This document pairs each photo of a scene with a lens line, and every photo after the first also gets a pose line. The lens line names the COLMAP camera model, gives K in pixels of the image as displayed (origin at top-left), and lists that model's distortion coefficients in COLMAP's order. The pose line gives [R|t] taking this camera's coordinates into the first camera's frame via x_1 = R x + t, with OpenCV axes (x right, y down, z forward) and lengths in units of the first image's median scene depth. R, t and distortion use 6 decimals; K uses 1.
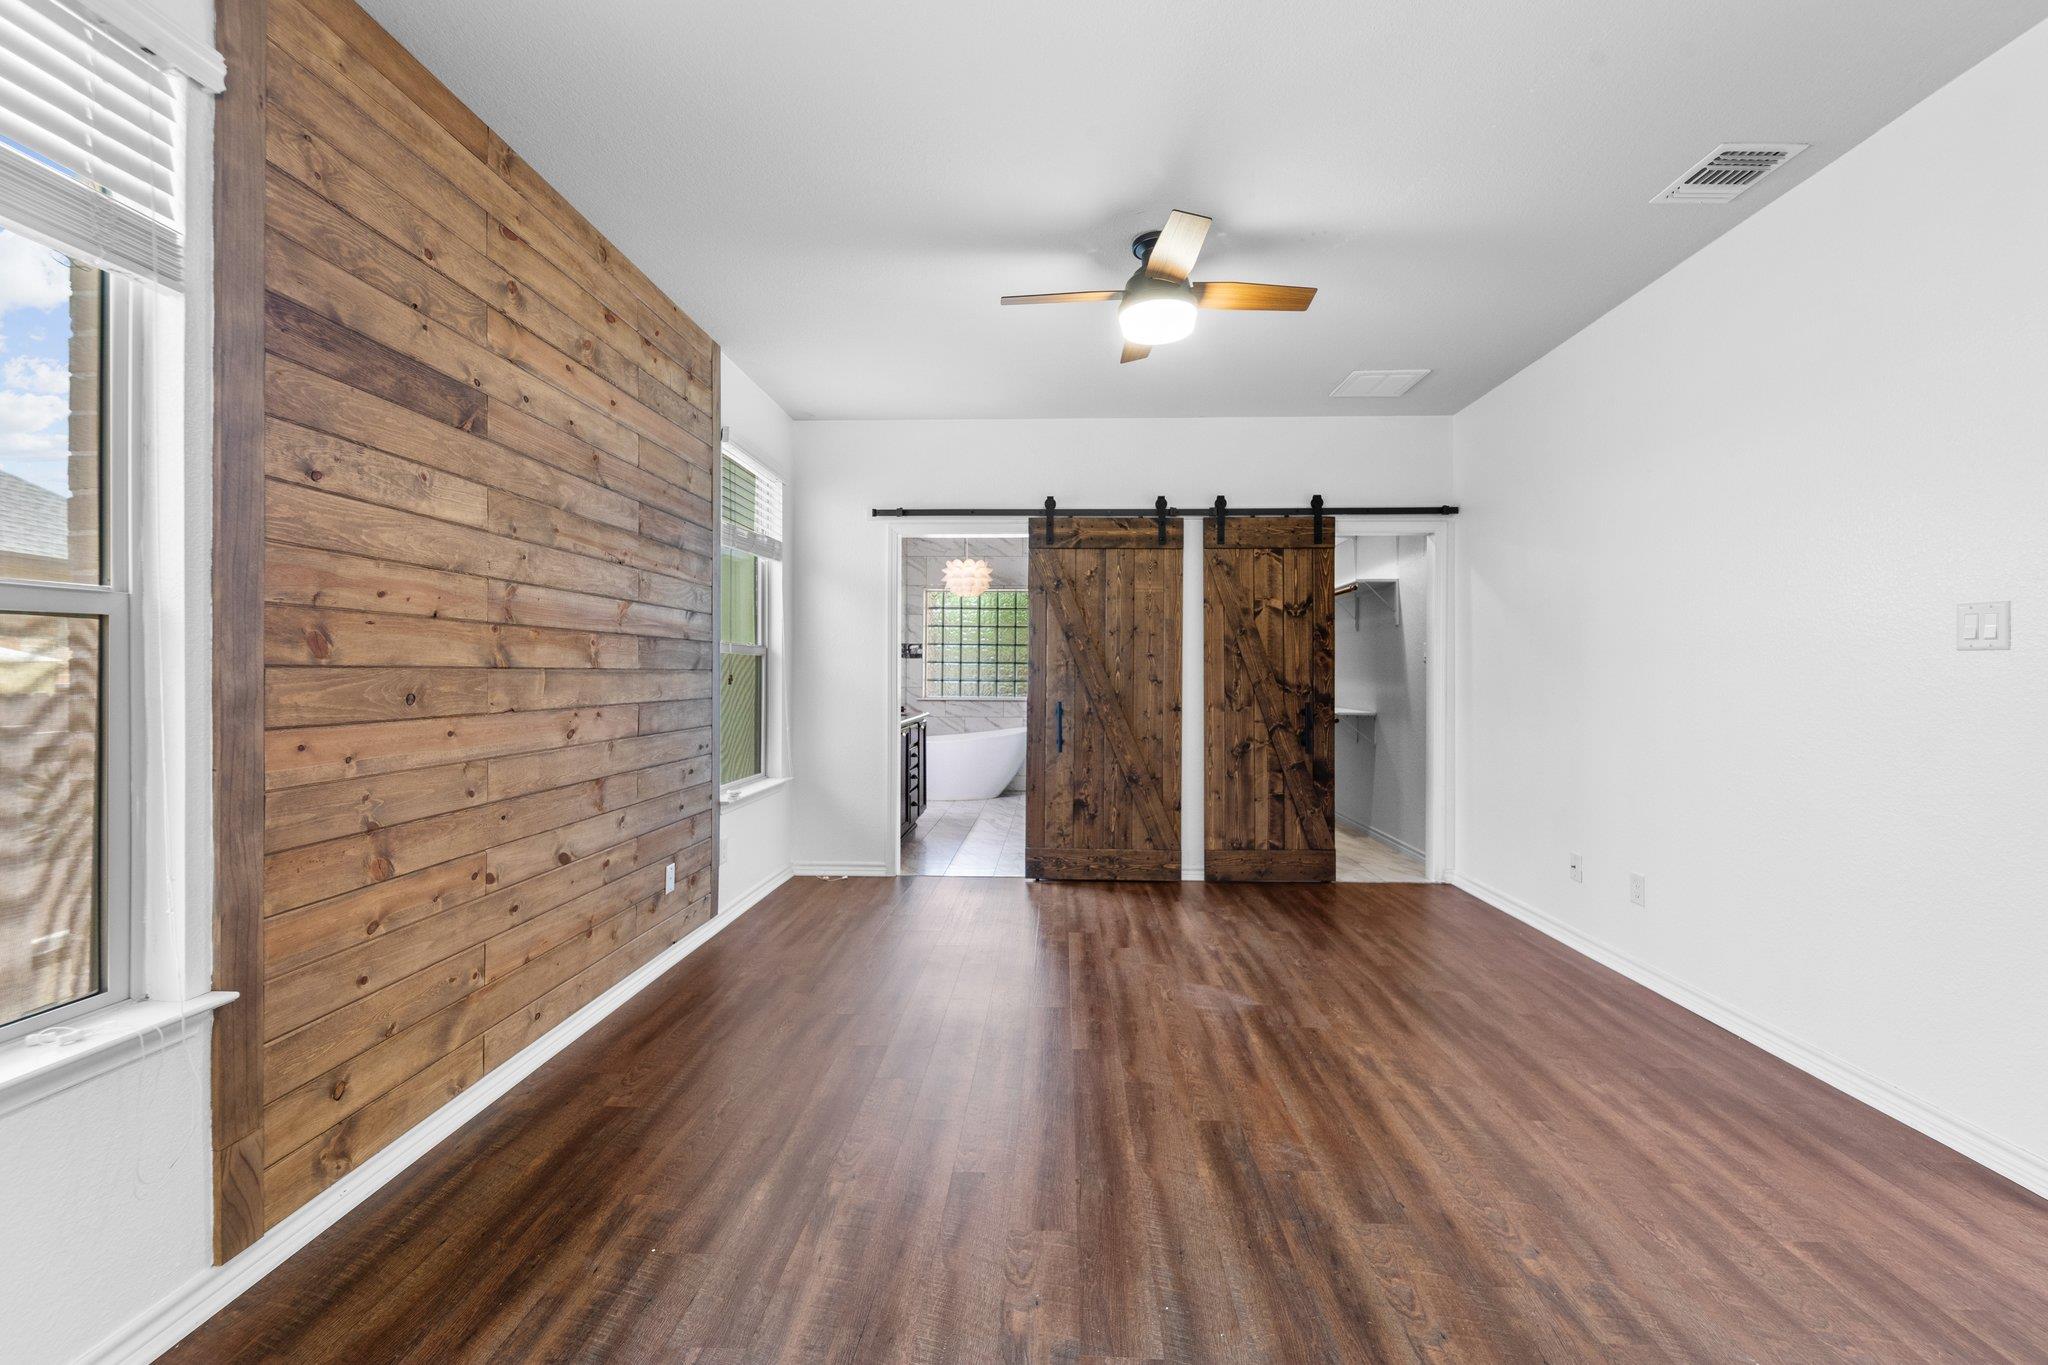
lens RADIAL K [[827.9, 0, 1018.5], [0, 827.9, 674.0], [0, 0, 1]] dist [0.002559, -0.000382]
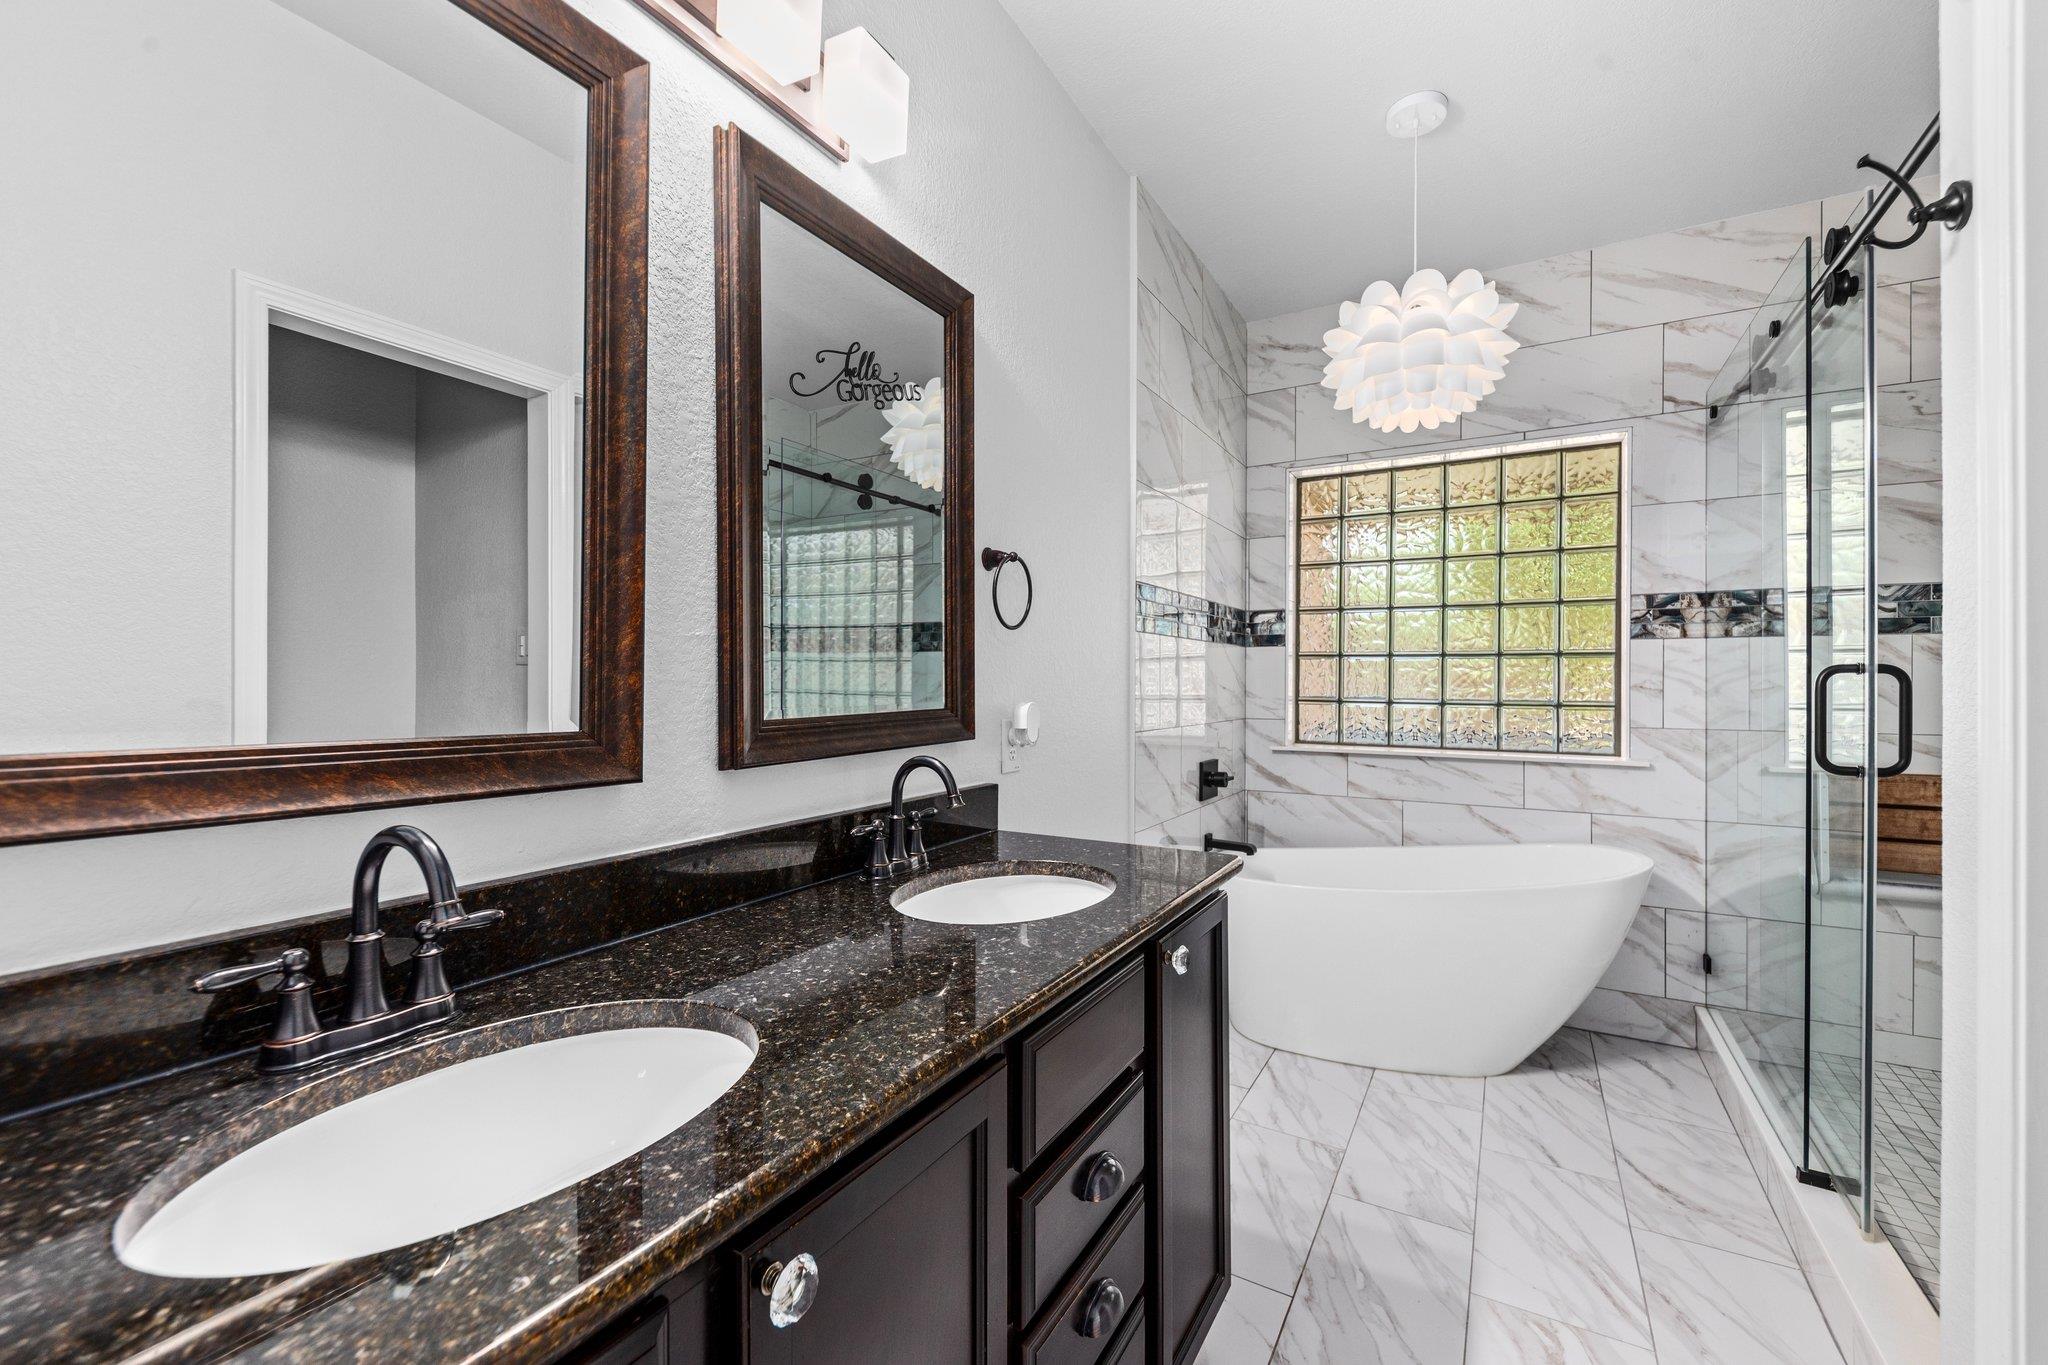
lens RADIAL K [[827.9, 0, 1026.5], [0, 827.9, 680.7], [0, 0, 1]] dist [0.002559, -0.000382]
pose [[0.885078, 0.002984, -0.465432, -0.040721], [-0.002812, 0.999995, 0.001063, -0.002226], [0.465434, 0.000367, 0.885083, 0.588146]]
